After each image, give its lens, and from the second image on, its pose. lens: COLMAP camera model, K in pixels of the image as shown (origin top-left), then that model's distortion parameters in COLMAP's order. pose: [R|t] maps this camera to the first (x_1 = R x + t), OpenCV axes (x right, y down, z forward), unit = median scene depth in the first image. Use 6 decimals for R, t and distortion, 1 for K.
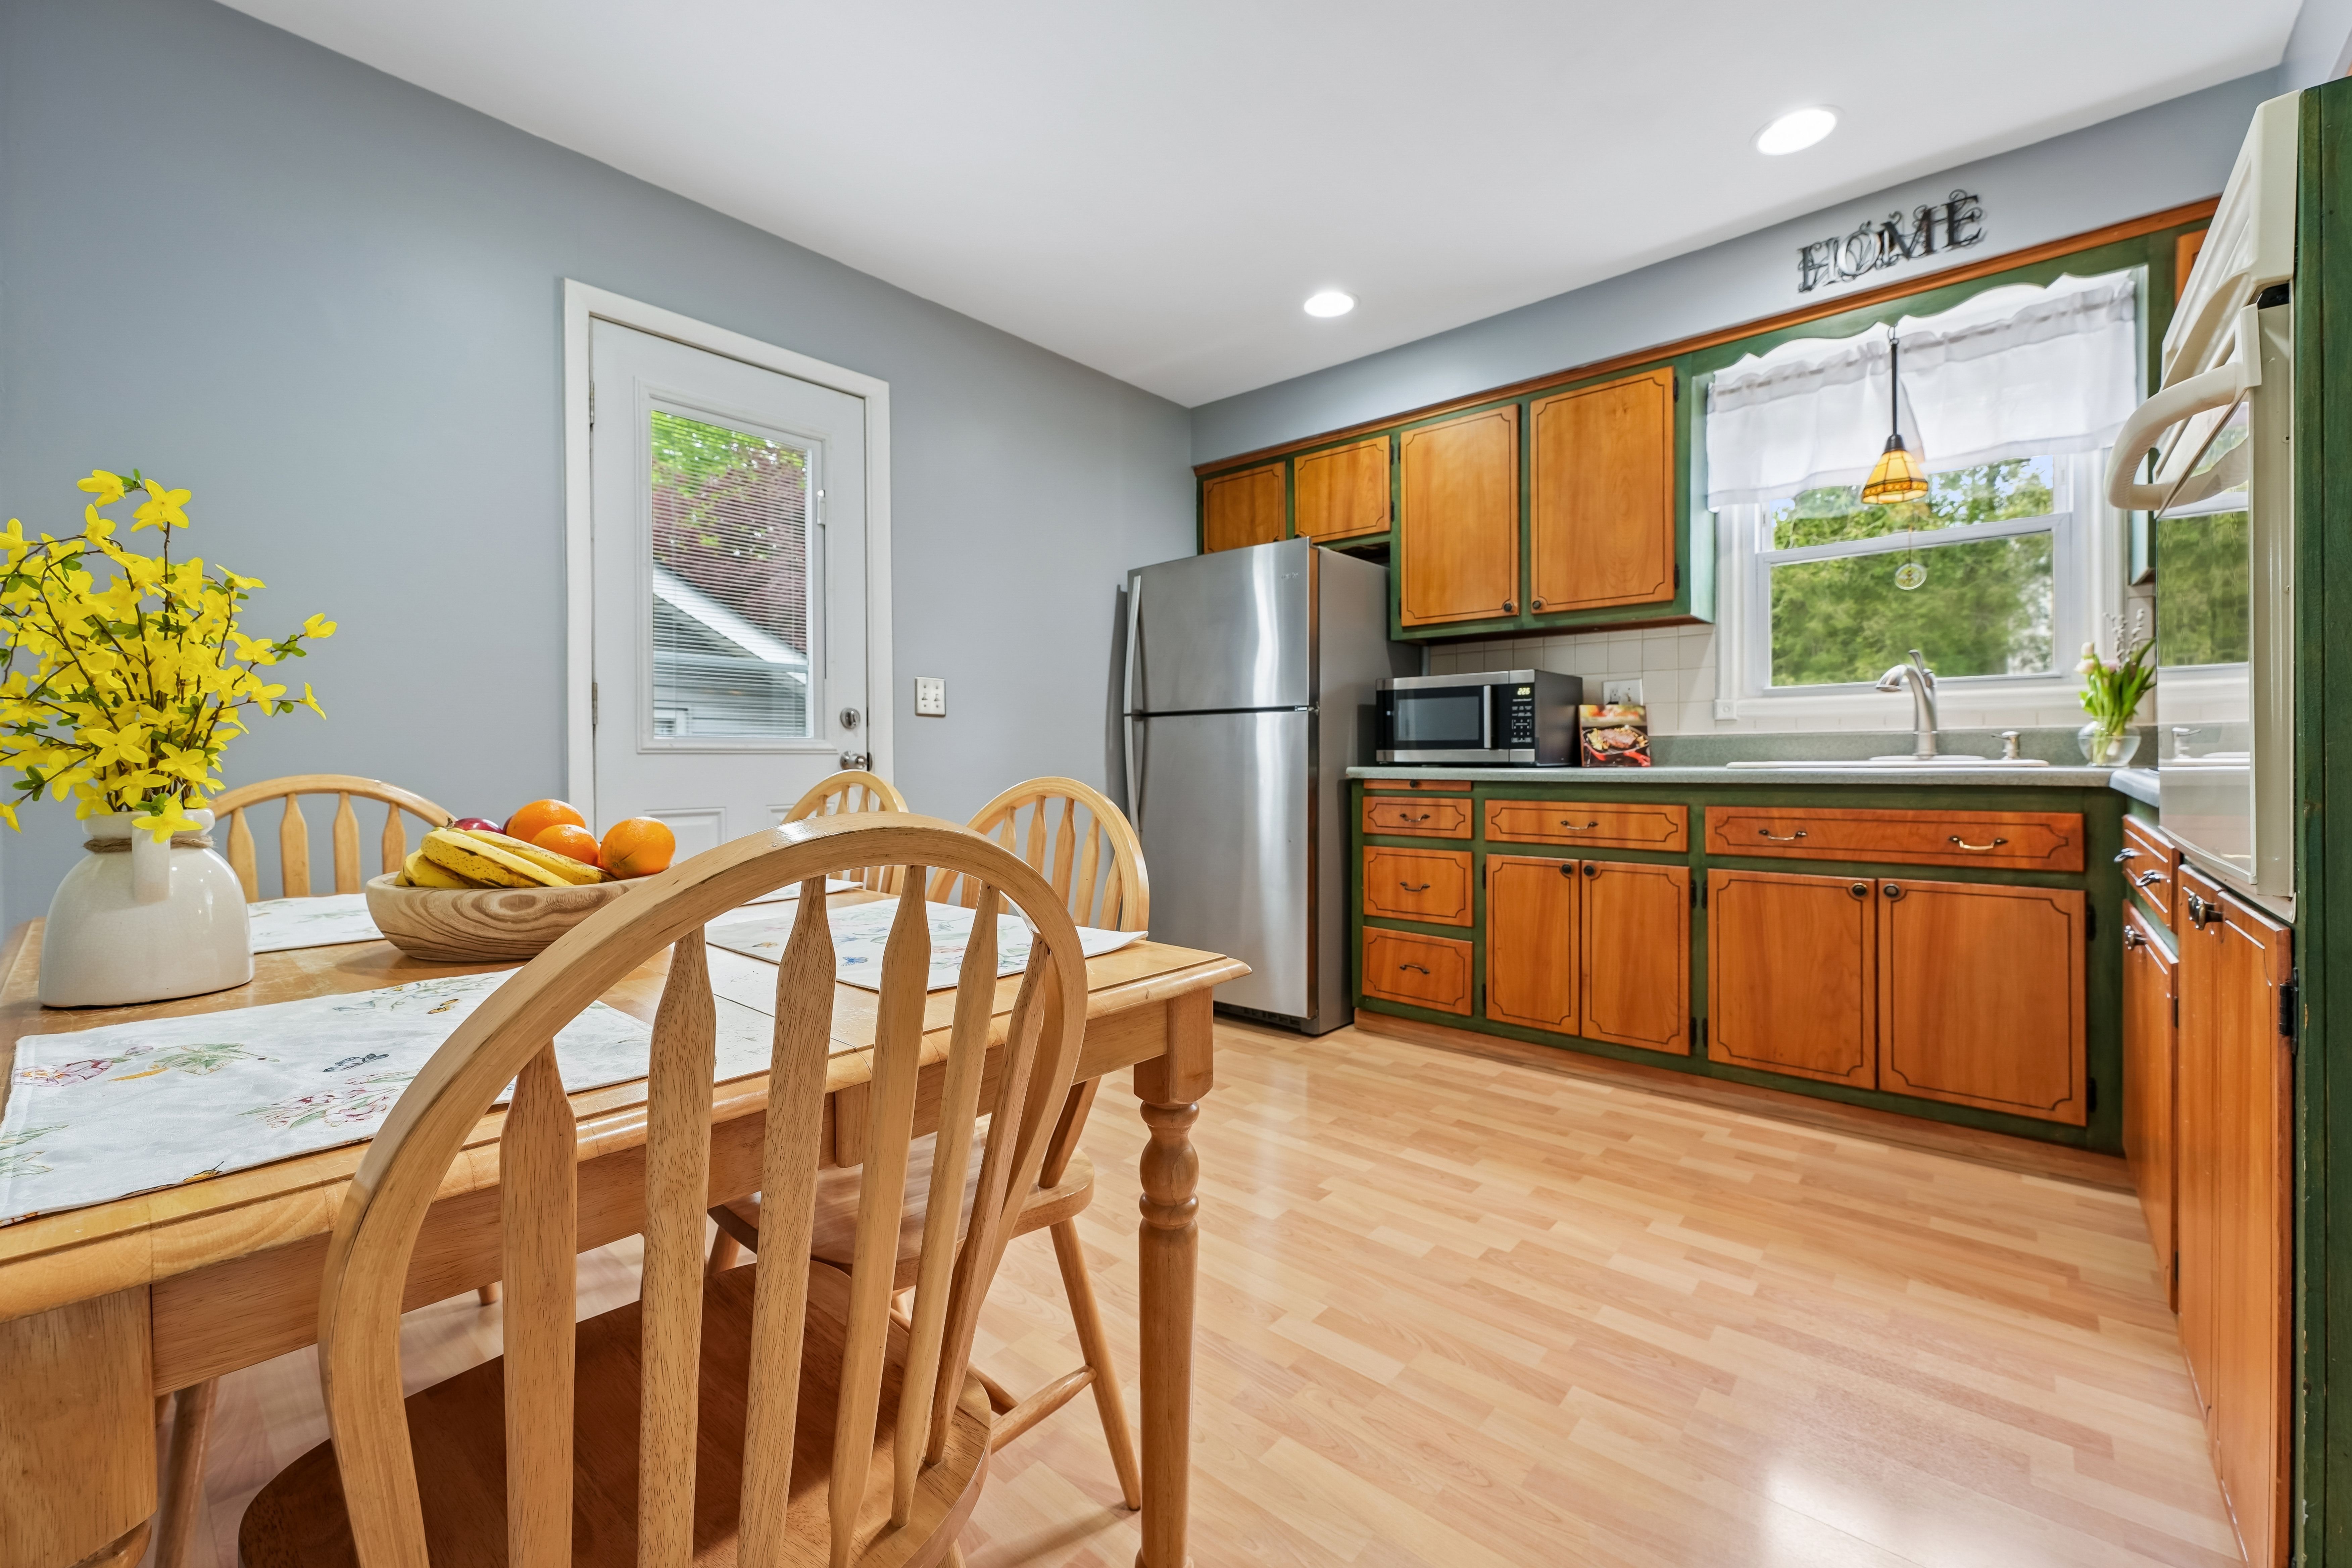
lens RADIAL K [[957.9, 0, 1221.3], [0, 957.9, 761.3], [0, 0, 1]] dist [0.001135, -0.000944]
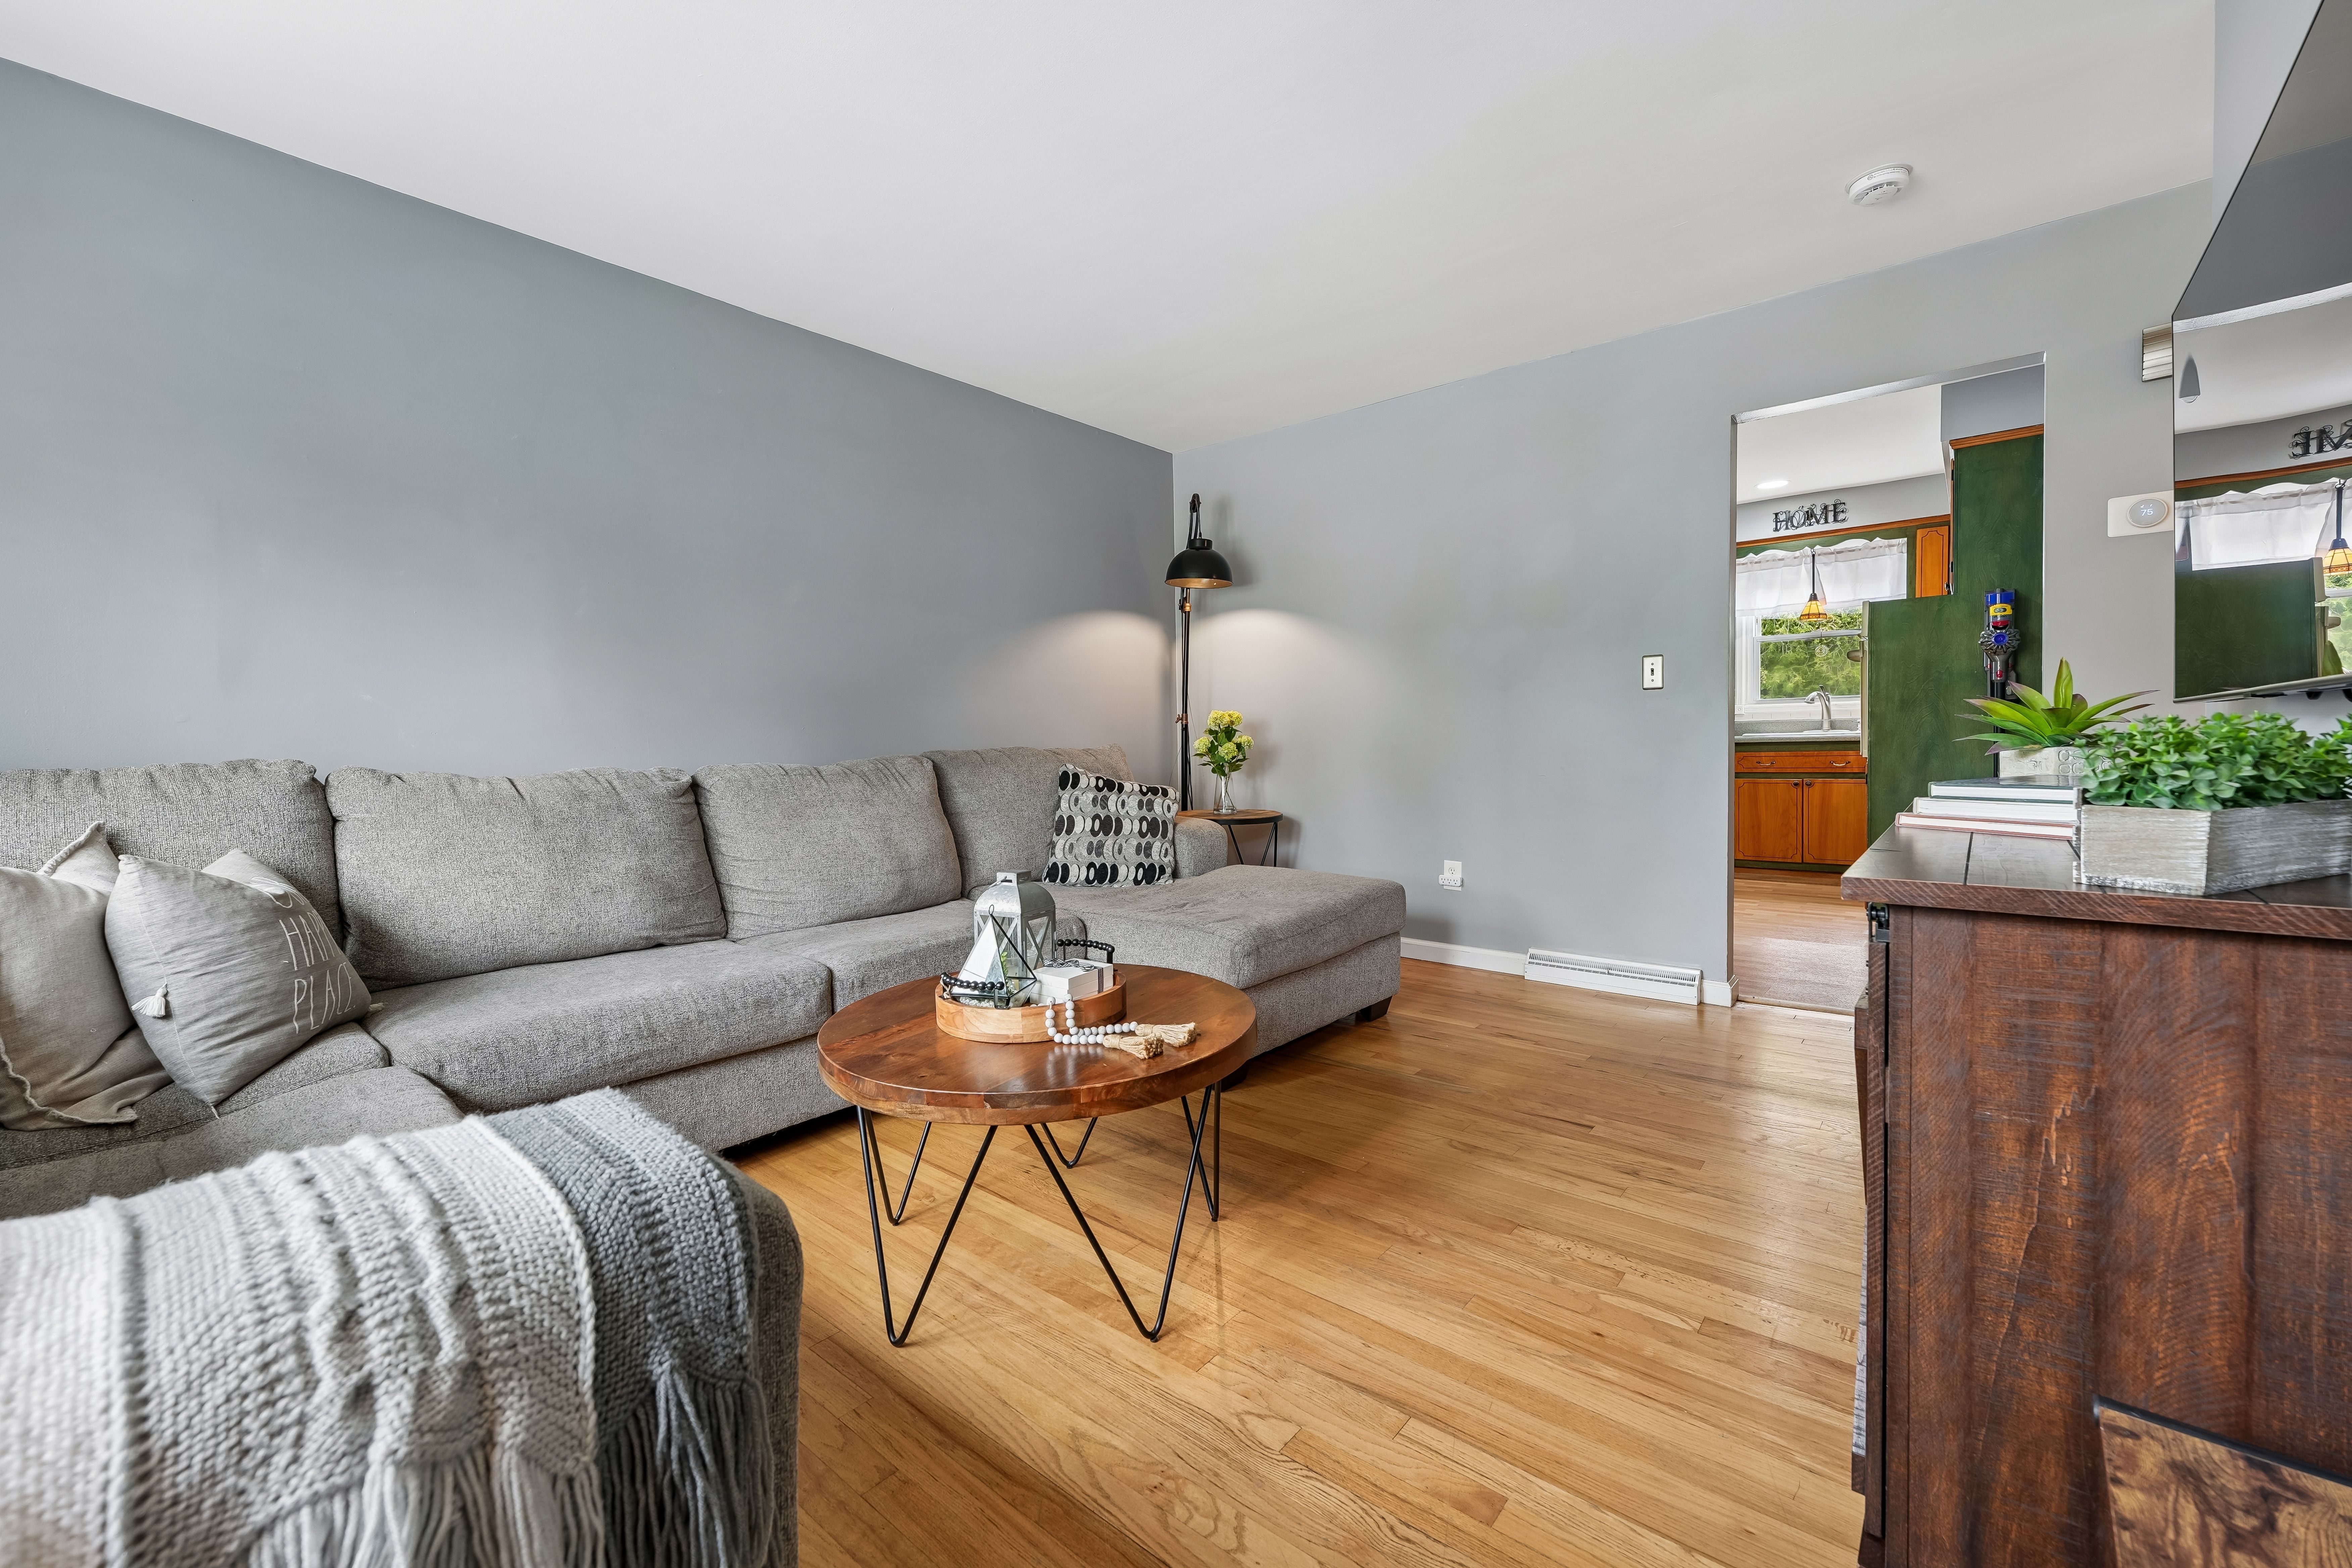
lens RADIAL K [[957.9, 0, 1197.7], [0, 957.9, 767.2], [0, 0, 1]] dist [0.001135, -0.000944]
pose [[0.999937, -0.010555, 0.003836, -0.867881], [0.010465, 0.999688, 0.022676, 0.015981], [-0.004074, -0.022634, 0.999736, -1.431934]]
